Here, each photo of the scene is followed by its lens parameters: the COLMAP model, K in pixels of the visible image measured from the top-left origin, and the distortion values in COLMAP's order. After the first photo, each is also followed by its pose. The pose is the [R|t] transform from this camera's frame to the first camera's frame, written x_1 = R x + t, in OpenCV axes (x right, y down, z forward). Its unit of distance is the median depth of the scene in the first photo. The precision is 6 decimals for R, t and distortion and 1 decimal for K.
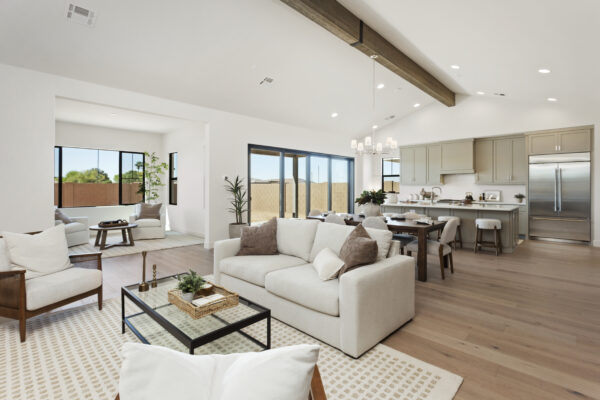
lens RADIAL K [[296.7, 0, 305.6], [0, 296.7, 184.4], [0, 0, 1]] dist [0.025171, -0.000981]
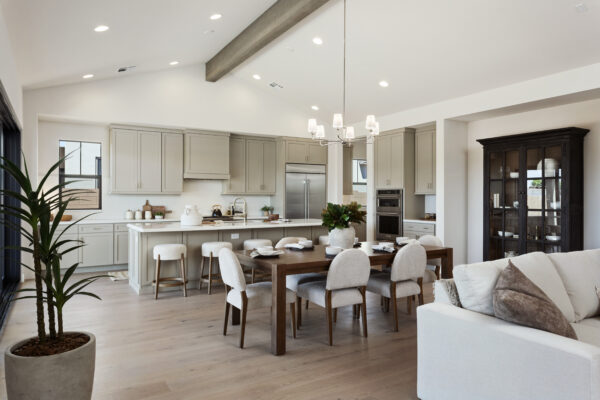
lens RADIAL K [[419.7, 0, 301.9], [0, 419.7, 197.7], [0, 0, 1]] dist [0.018947, 0.003700]
pose [[0.284439, 0.004241, 0.958685, -0.386320], [-0.011516, 0.999933, -0.001007, 0.006712], [-0.958625, -0.010754, 0.284468, 0.520408]]
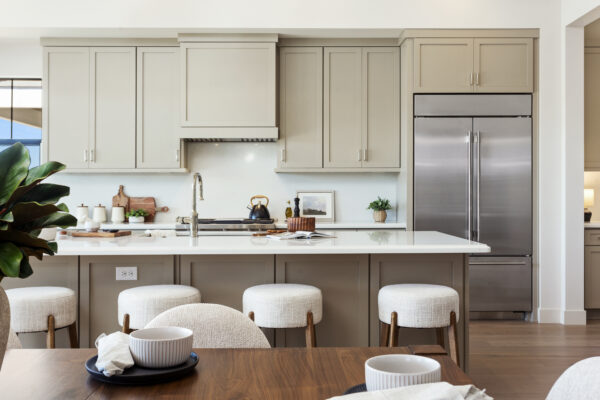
lens RADIAL K [[634.1, 0, 301.3], [0, 634.1, 194.6], [0, 0, 1]] dist [0.000321, 0.000000]
pose [[0.730794, -0.000207, 0.682598, 0.098111], [-0.005946, 0.999960, 0.006670, 0.019706], [-0.682572, -0.008933, 0.730763, 0.458918]]
